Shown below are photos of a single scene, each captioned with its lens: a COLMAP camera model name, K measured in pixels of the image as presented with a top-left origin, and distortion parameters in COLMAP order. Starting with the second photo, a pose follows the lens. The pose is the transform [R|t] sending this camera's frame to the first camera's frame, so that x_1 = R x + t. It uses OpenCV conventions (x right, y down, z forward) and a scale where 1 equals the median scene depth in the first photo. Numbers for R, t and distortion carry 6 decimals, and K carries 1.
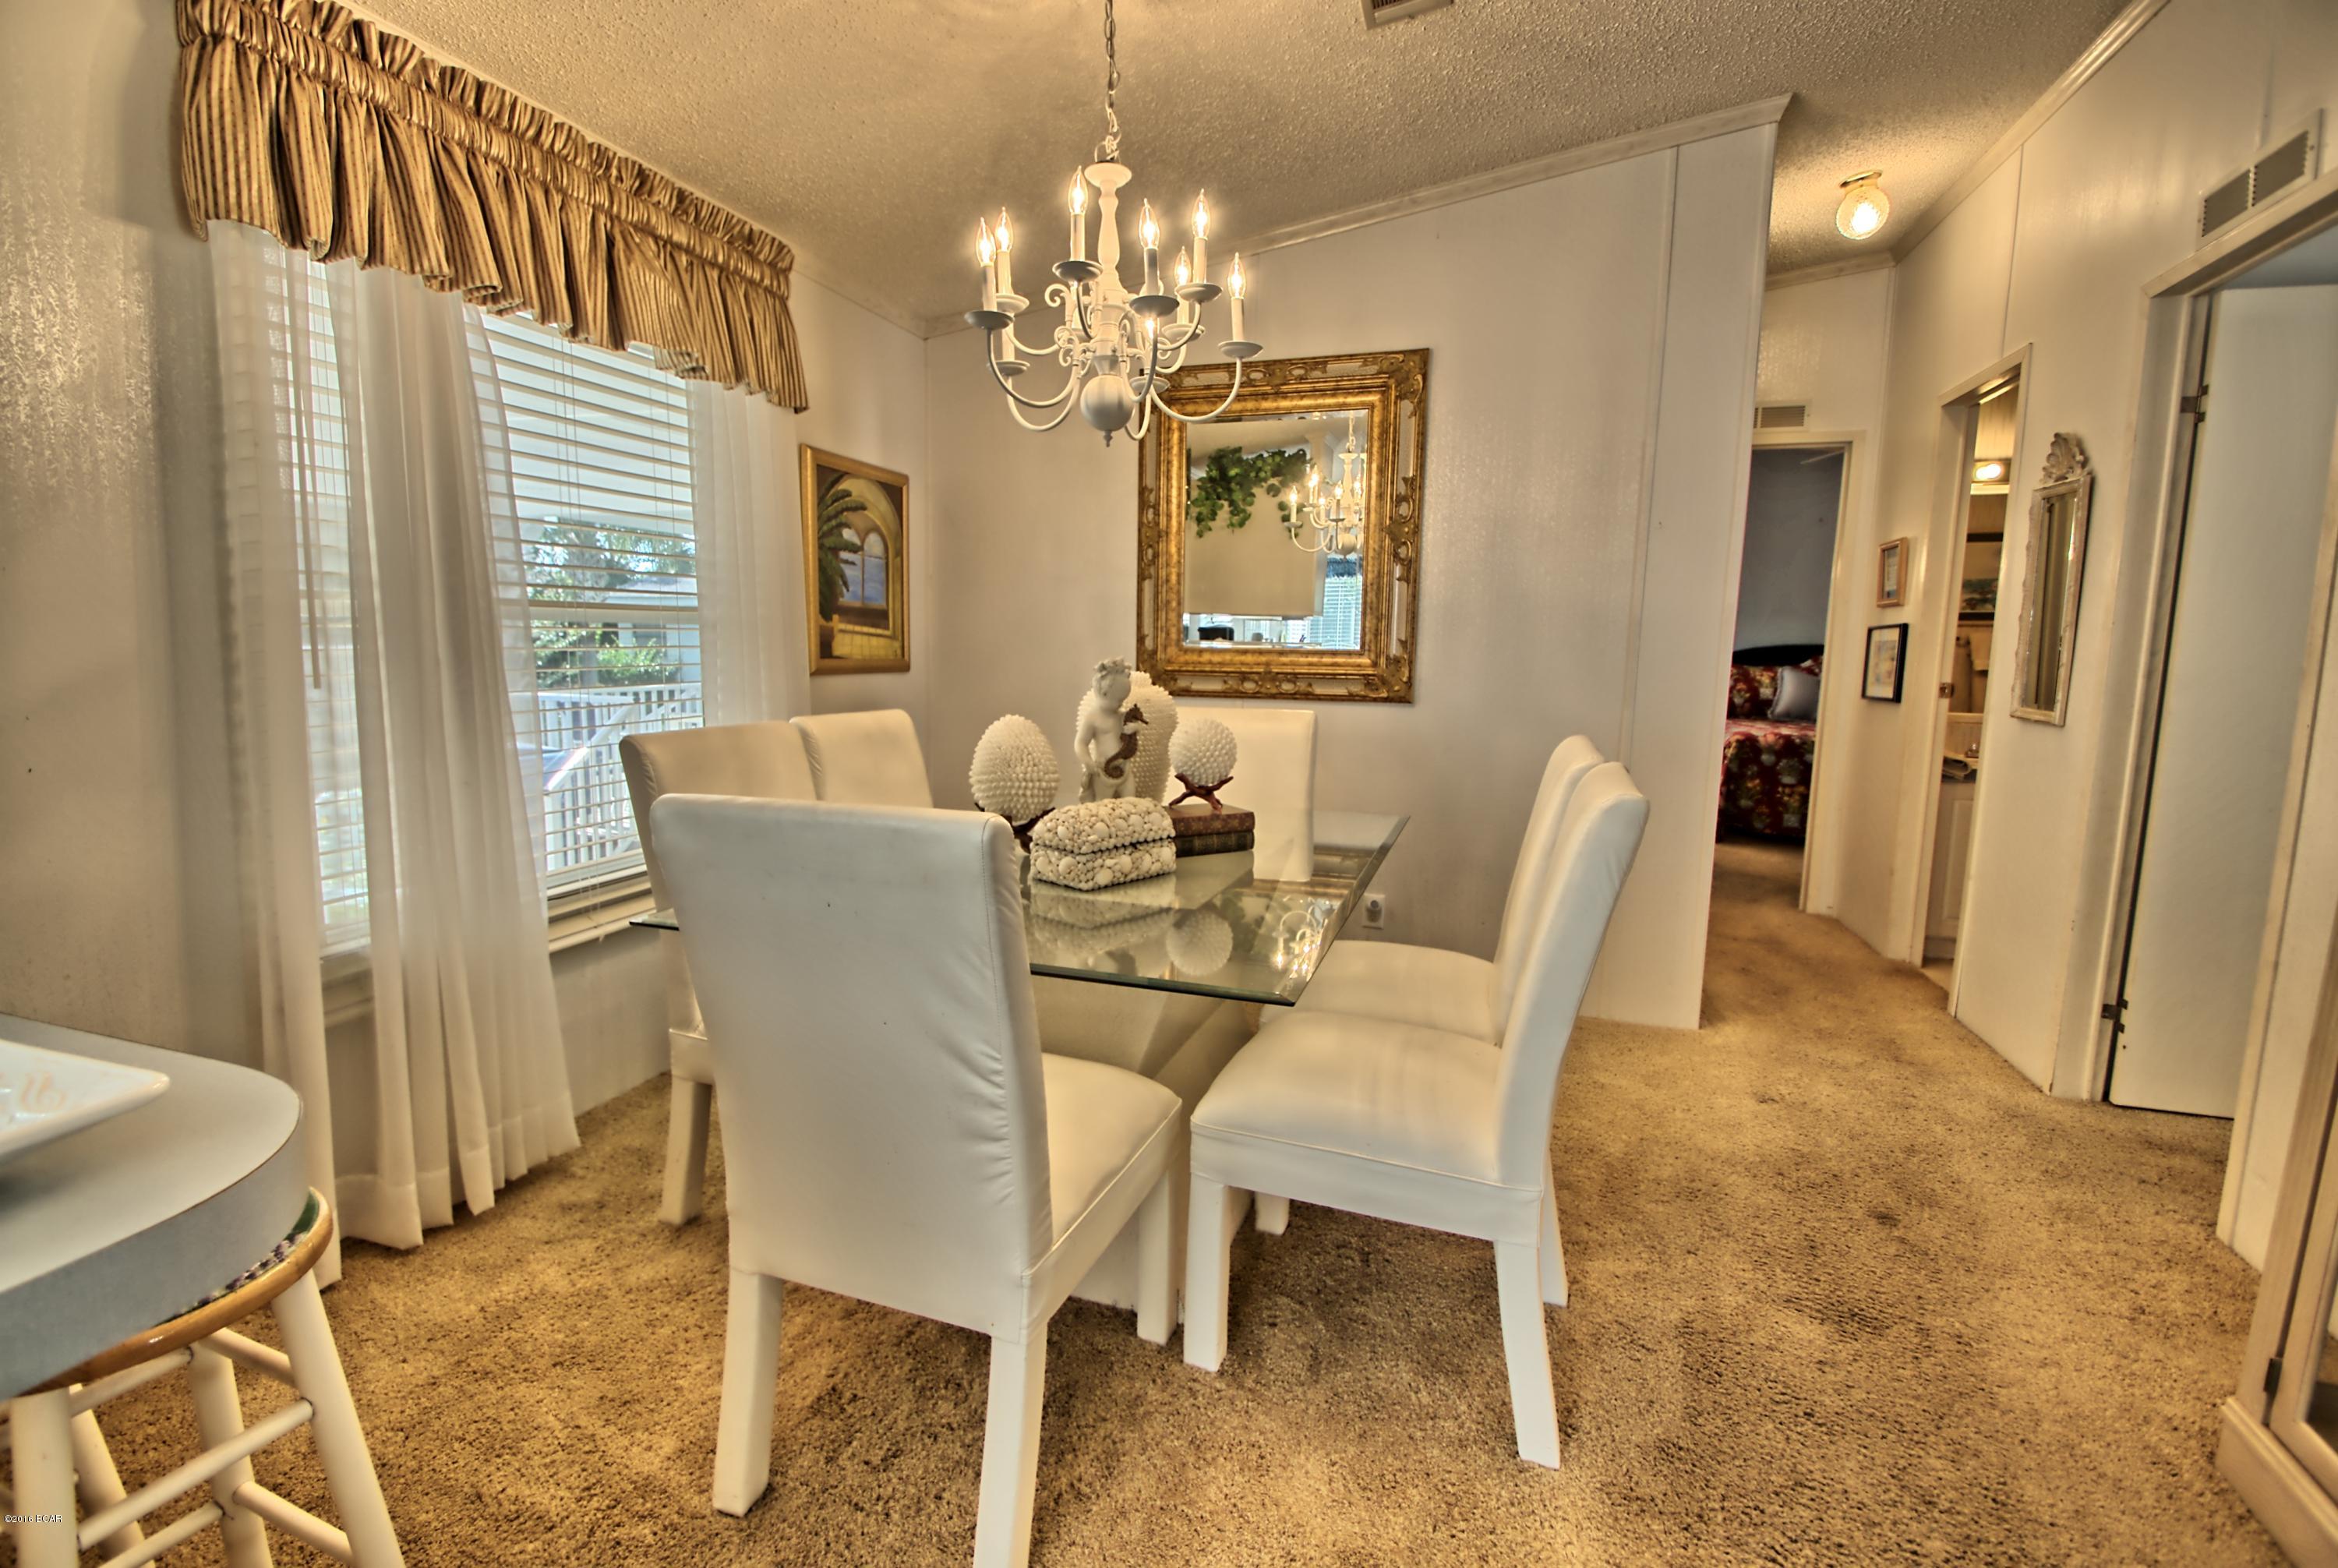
lens RADIAL K [[1033.7, 0, 1168.4], [0, 1033.7, 776.5], [0, 0, 1]] dist [0.017149, -0.019847]
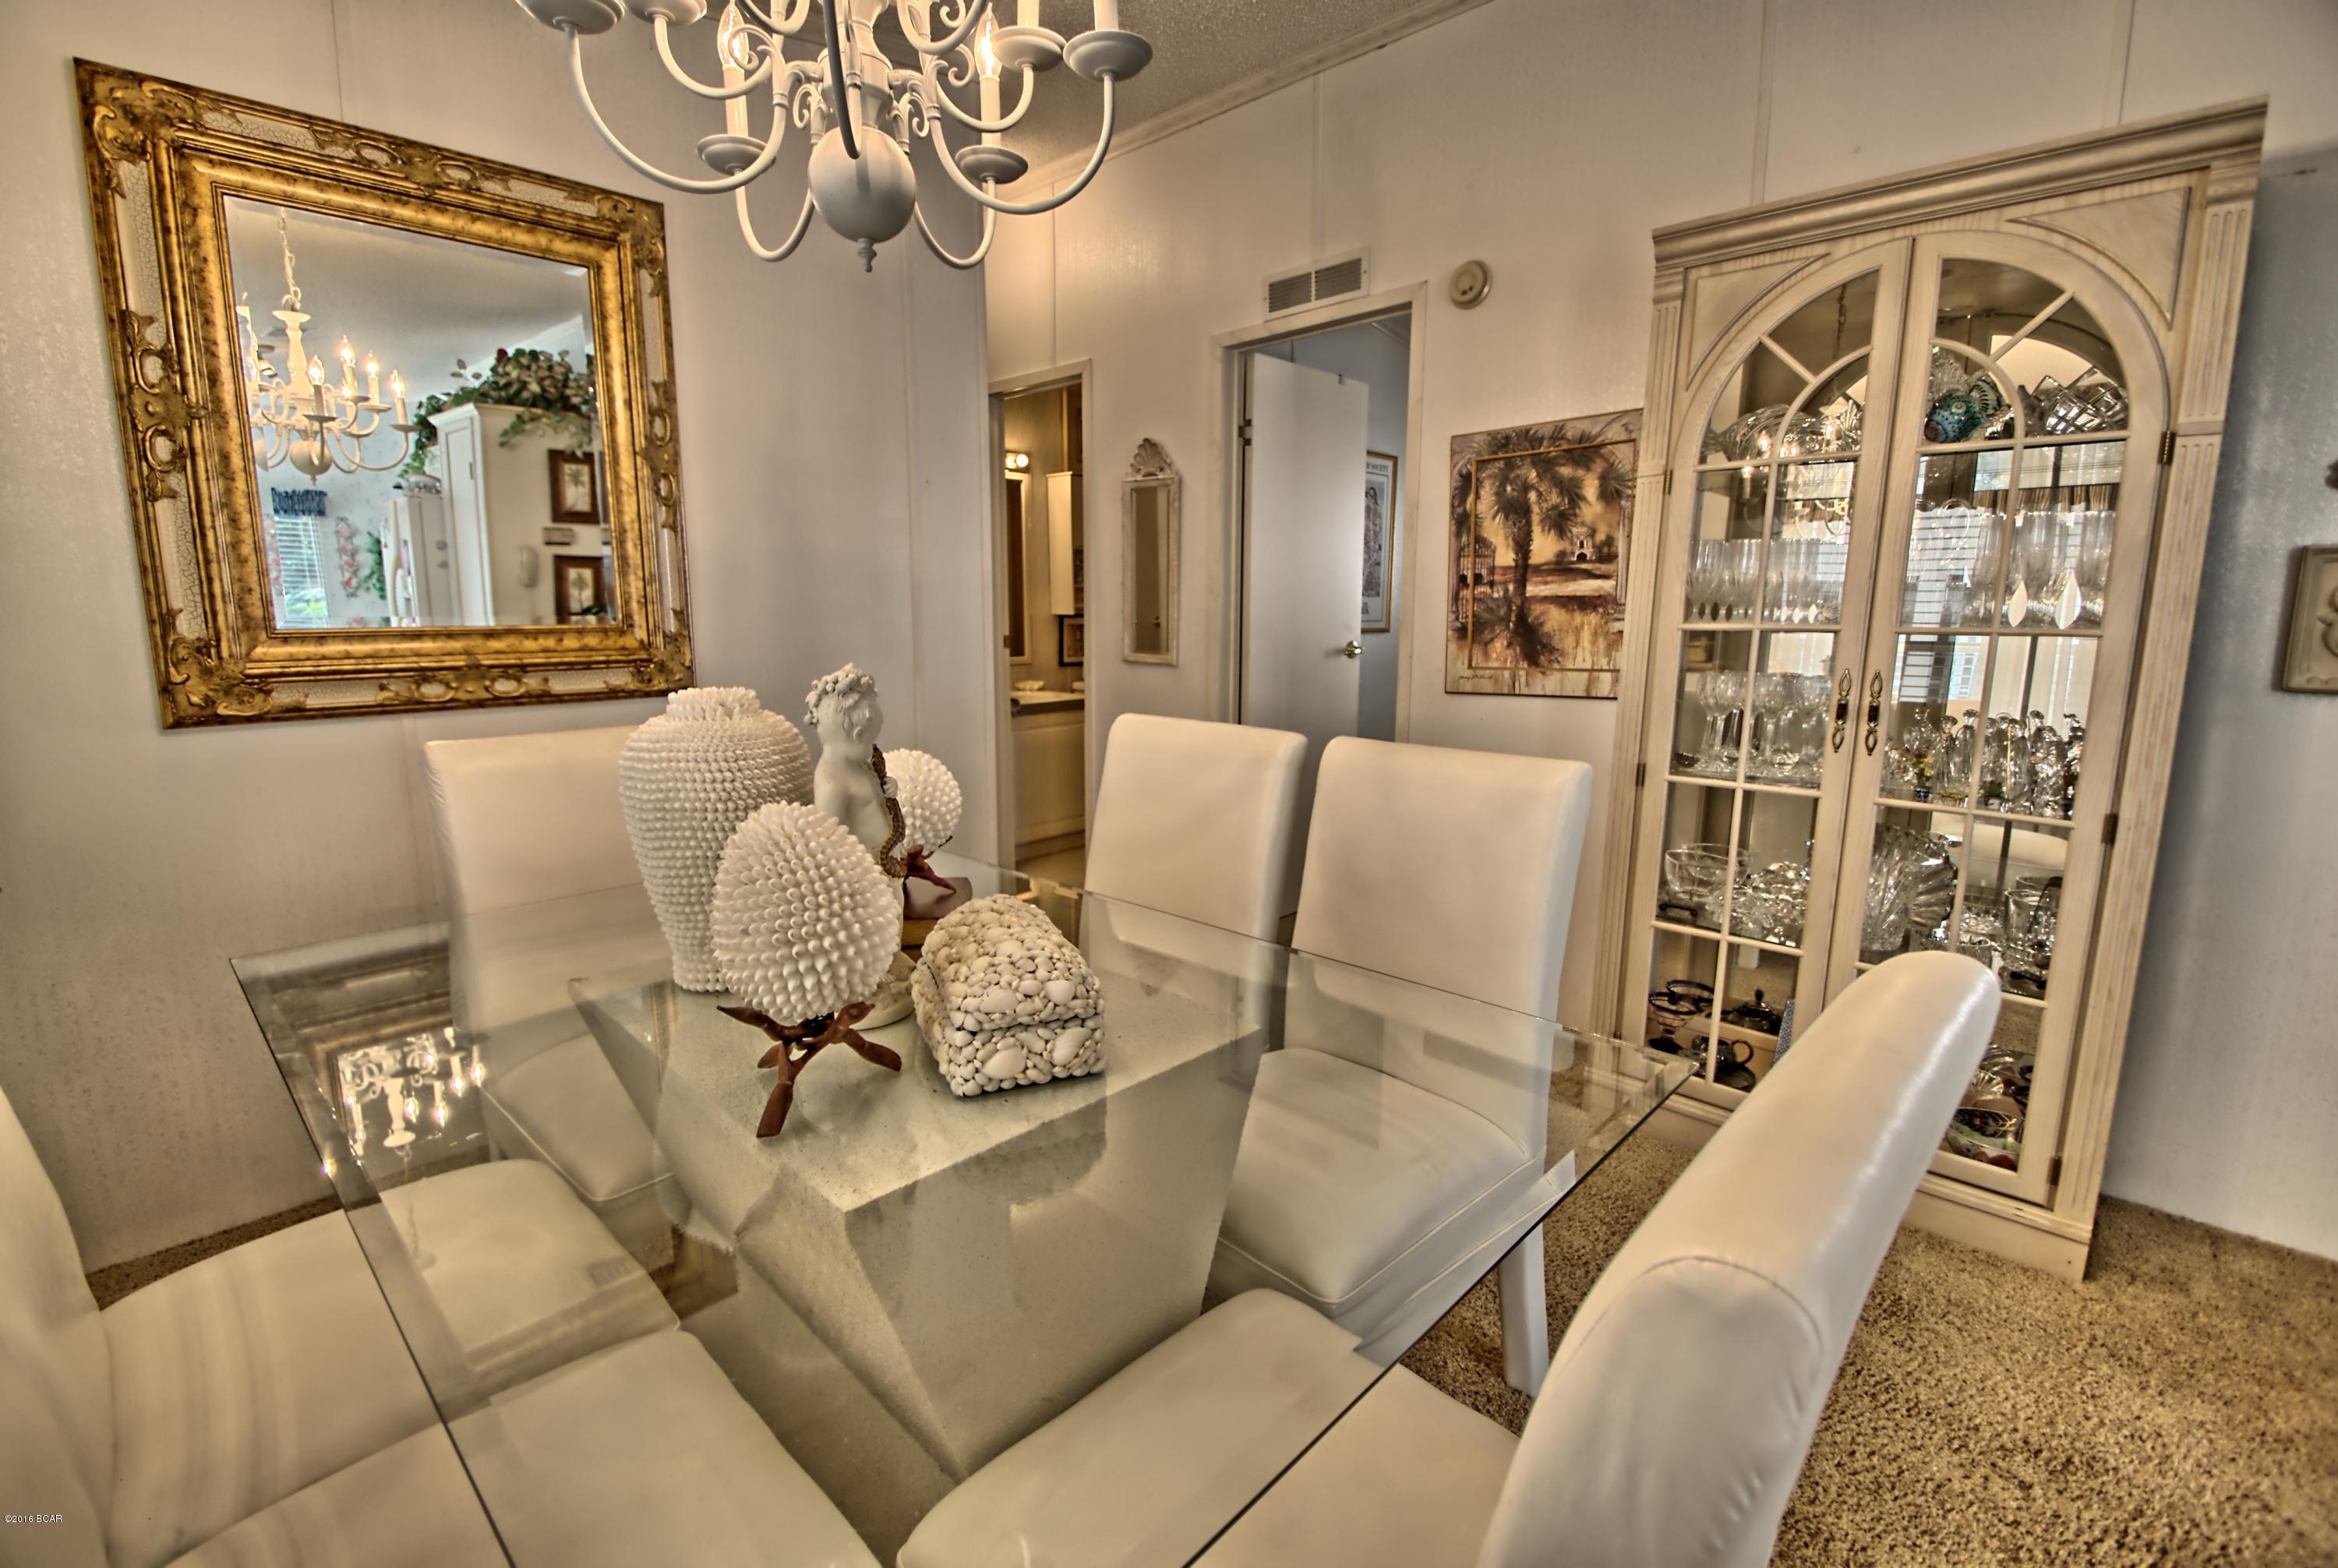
lens RADIAL K [[1033.7, 0, 1168.4], [0, 1033.7, 776.5], [0, 0, 1]] dist [0.017149, -0.019847]
pose [[0.420792, -0.165143, 0.891999, -0.300986], [0.125304, 0.984446, 0.123147, -0.062279], [-0.898461, 0.059952, 0.434940, 0.376301]]
